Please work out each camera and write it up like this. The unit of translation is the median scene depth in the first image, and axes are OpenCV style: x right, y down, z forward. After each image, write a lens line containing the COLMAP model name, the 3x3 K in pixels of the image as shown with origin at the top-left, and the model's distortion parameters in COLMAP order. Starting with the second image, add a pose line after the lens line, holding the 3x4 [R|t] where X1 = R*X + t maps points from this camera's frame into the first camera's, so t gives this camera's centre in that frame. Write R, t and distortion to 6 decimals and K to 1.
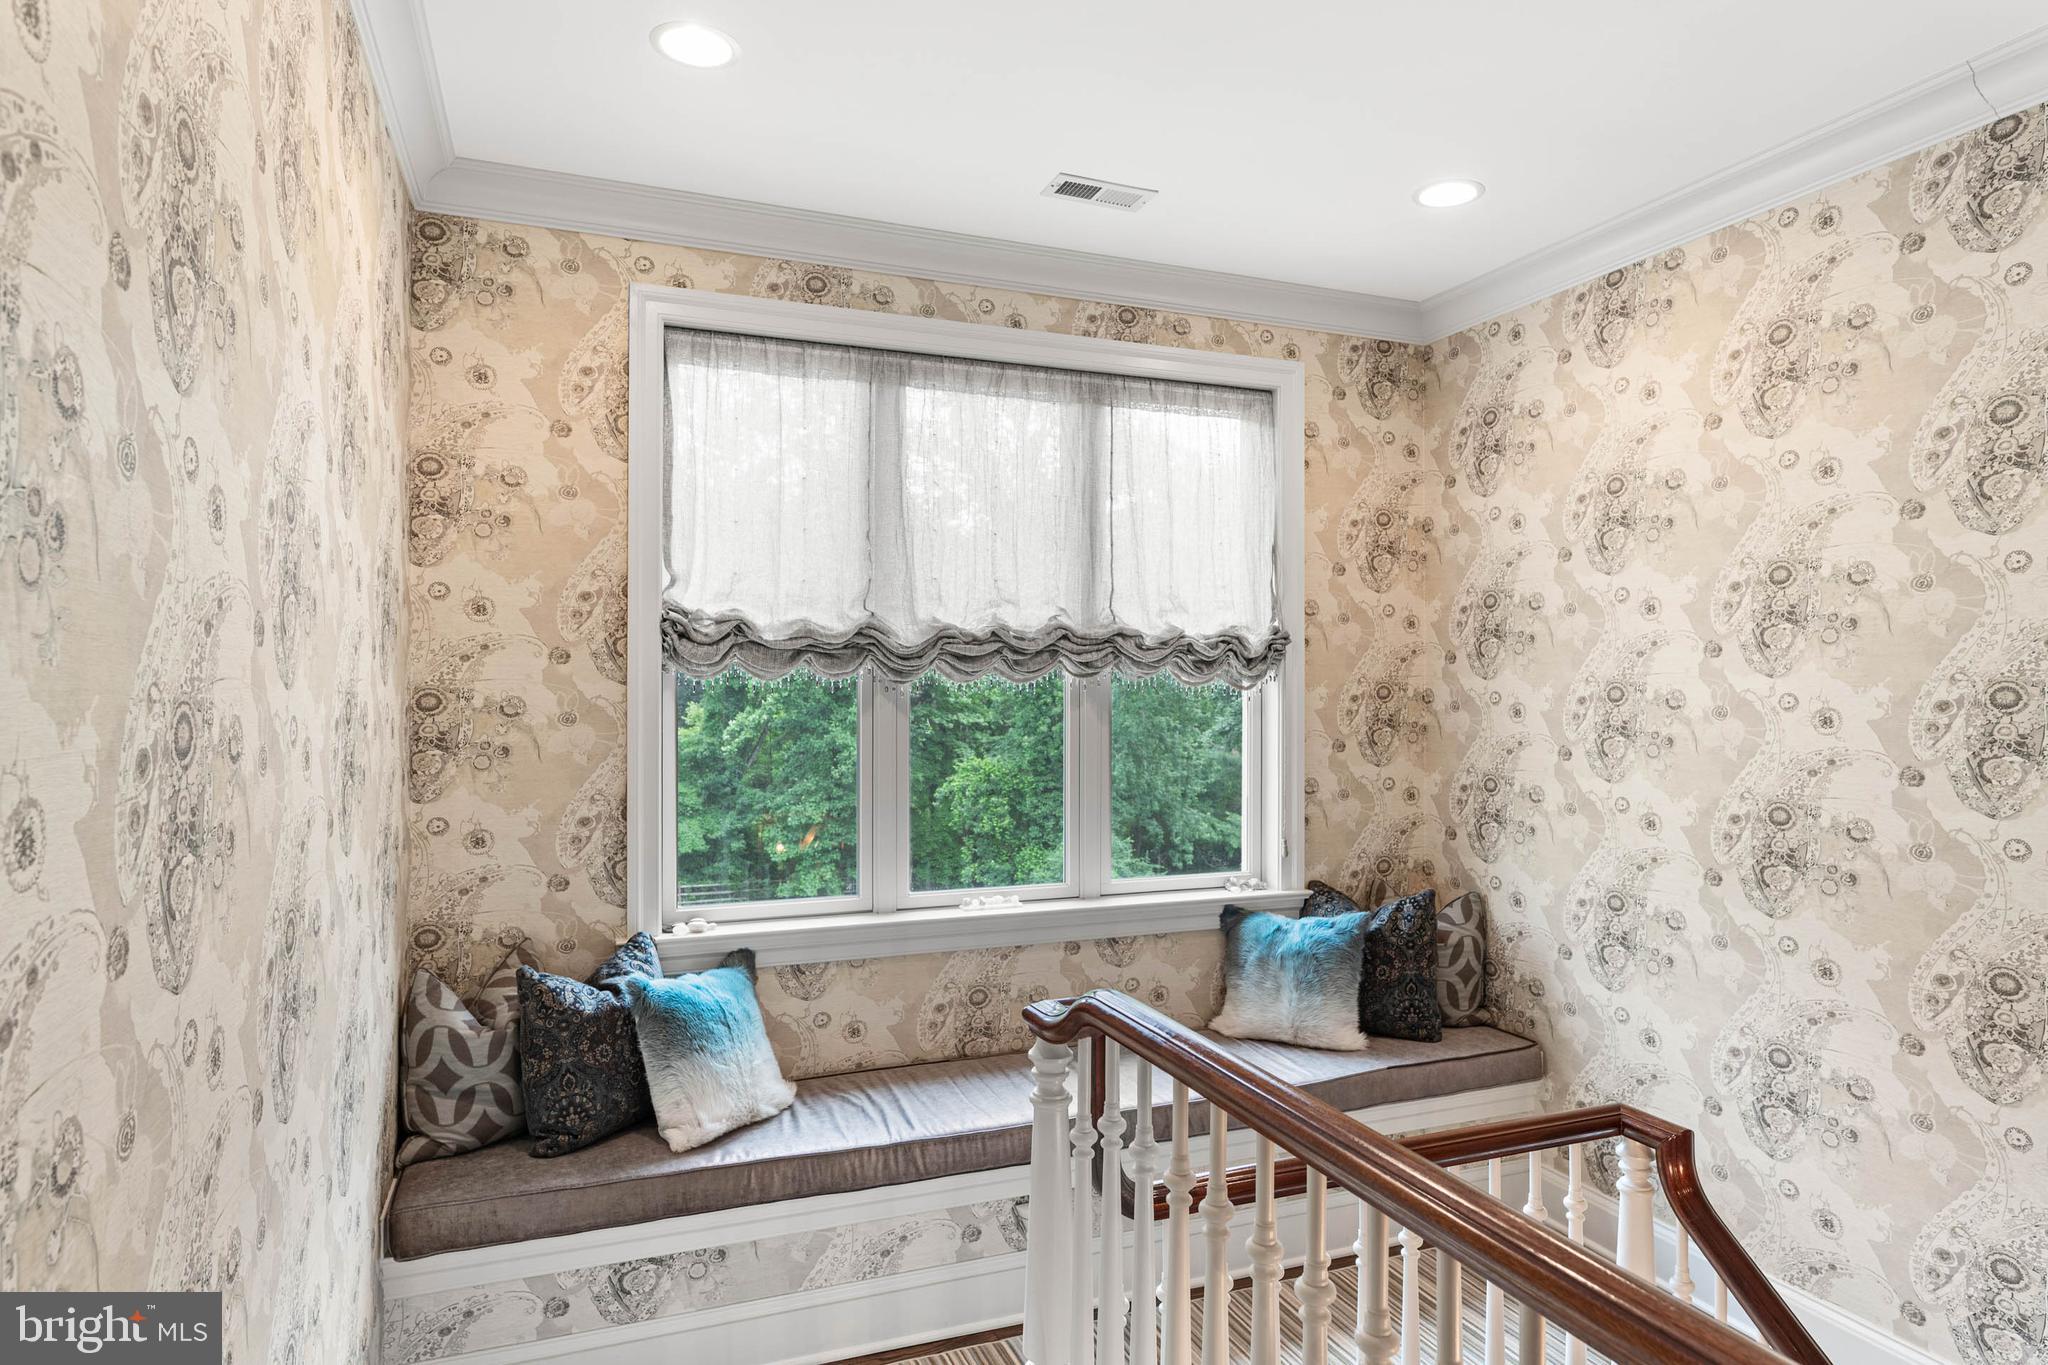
lens RADIAL K [[1177.4, 0, 1019.1], [0, 1177.4, 678.1], [0, 0, 1]] dist [-0.004205, -0.000117]
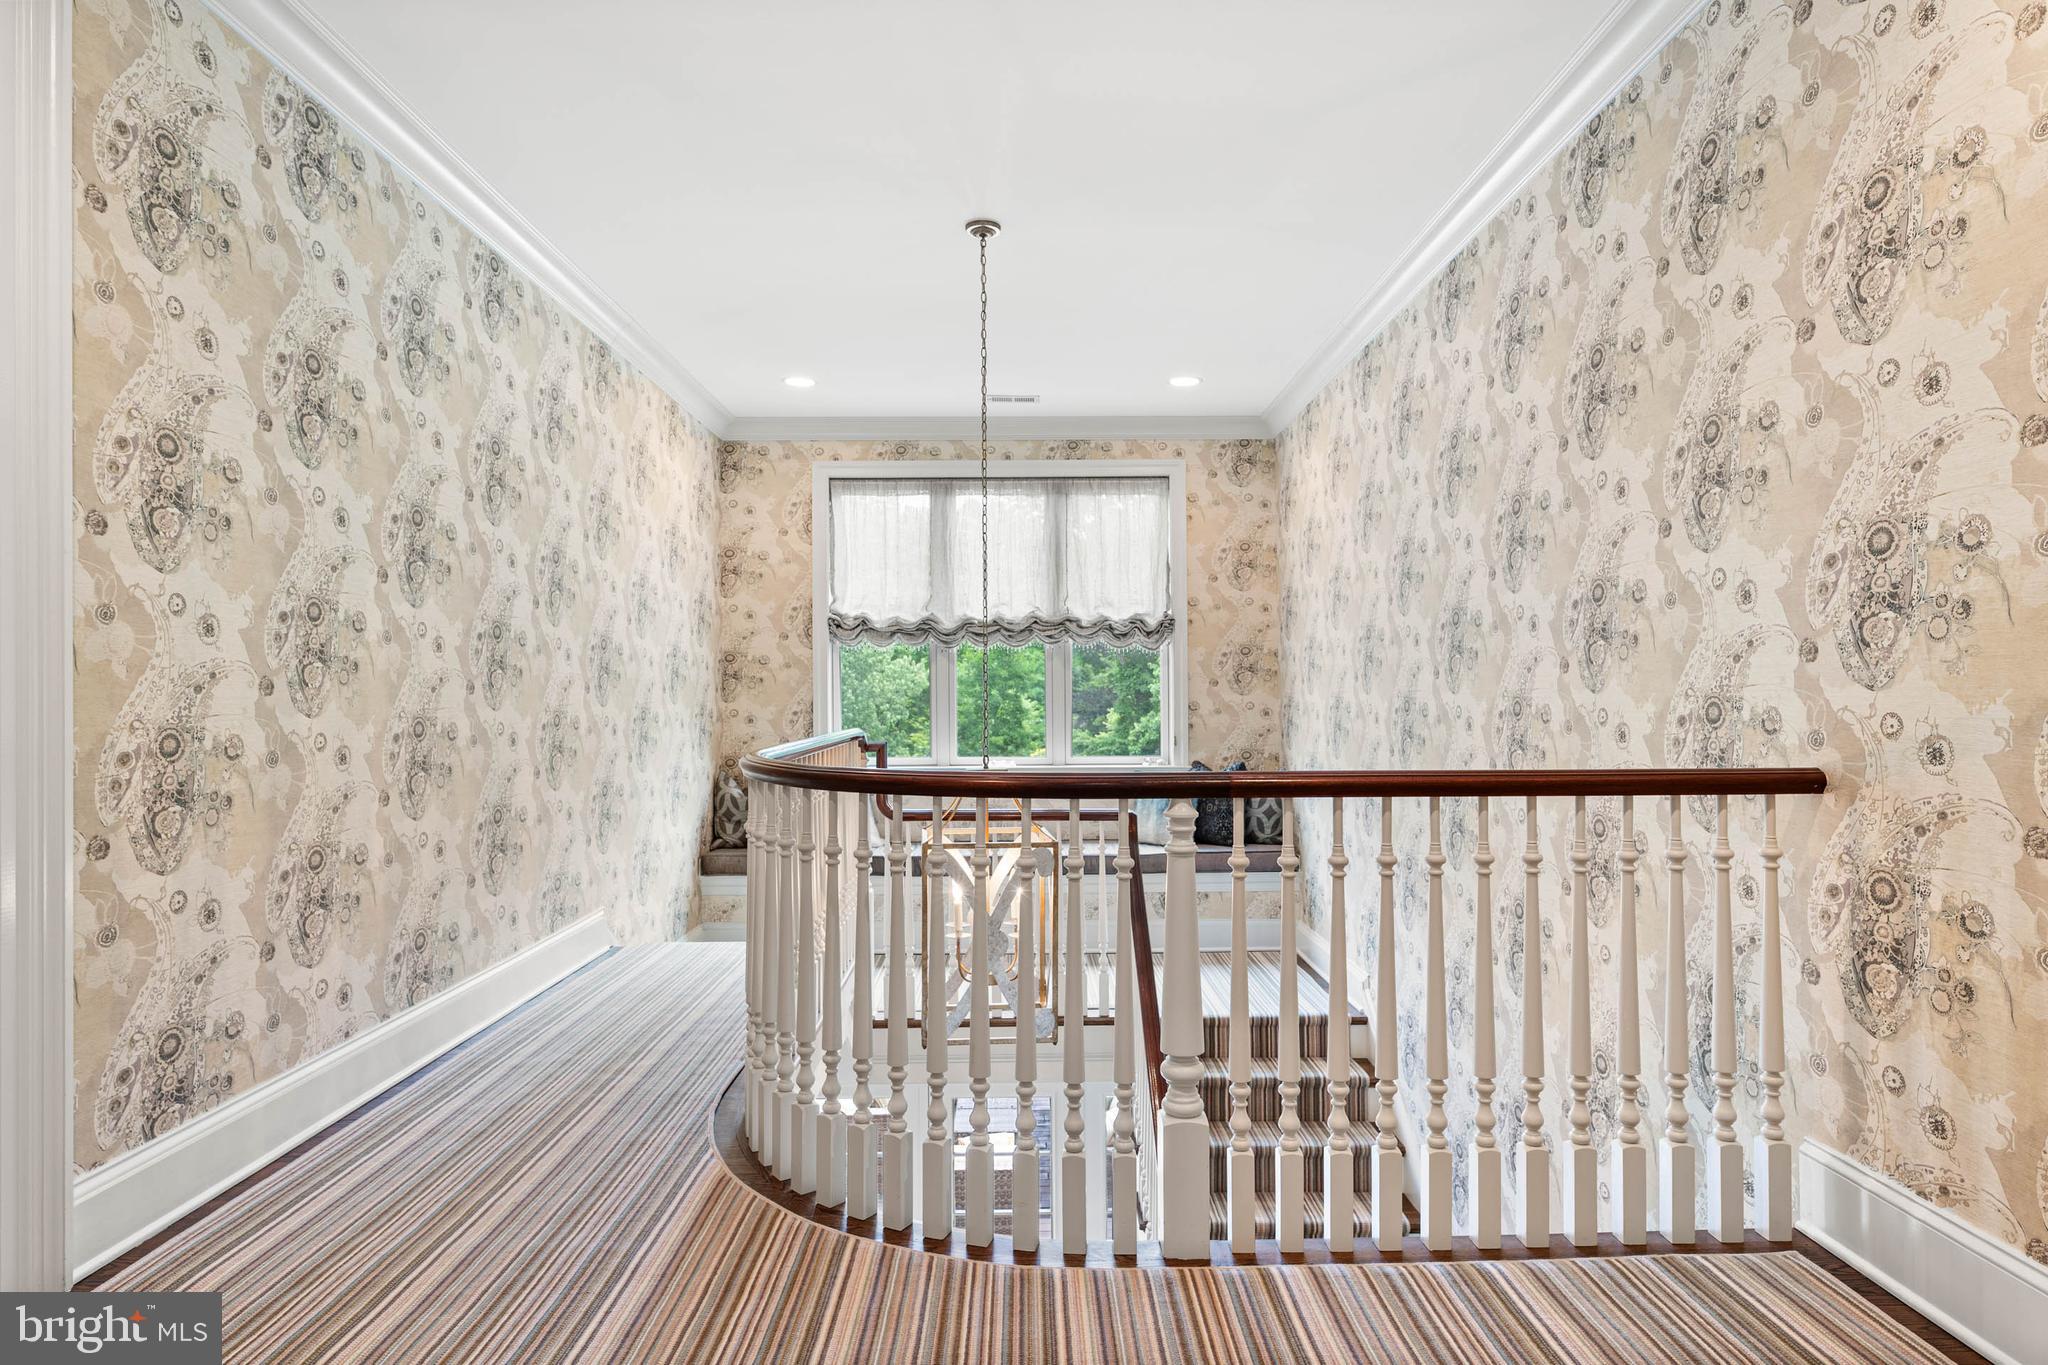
lens RADIAL K [[1177.4, 0, 1028.3], [0, 1177.4, 688.1], [0, 0, 1]] dist [-0.004205, -0.000117]
pose [[0.933994, -0.010213, -0.357143, 0.731949], [0.010094, 0.999947, -0.002197, 0.077772], [0.357146, -0.001553, 0.934047, -0.789265]]
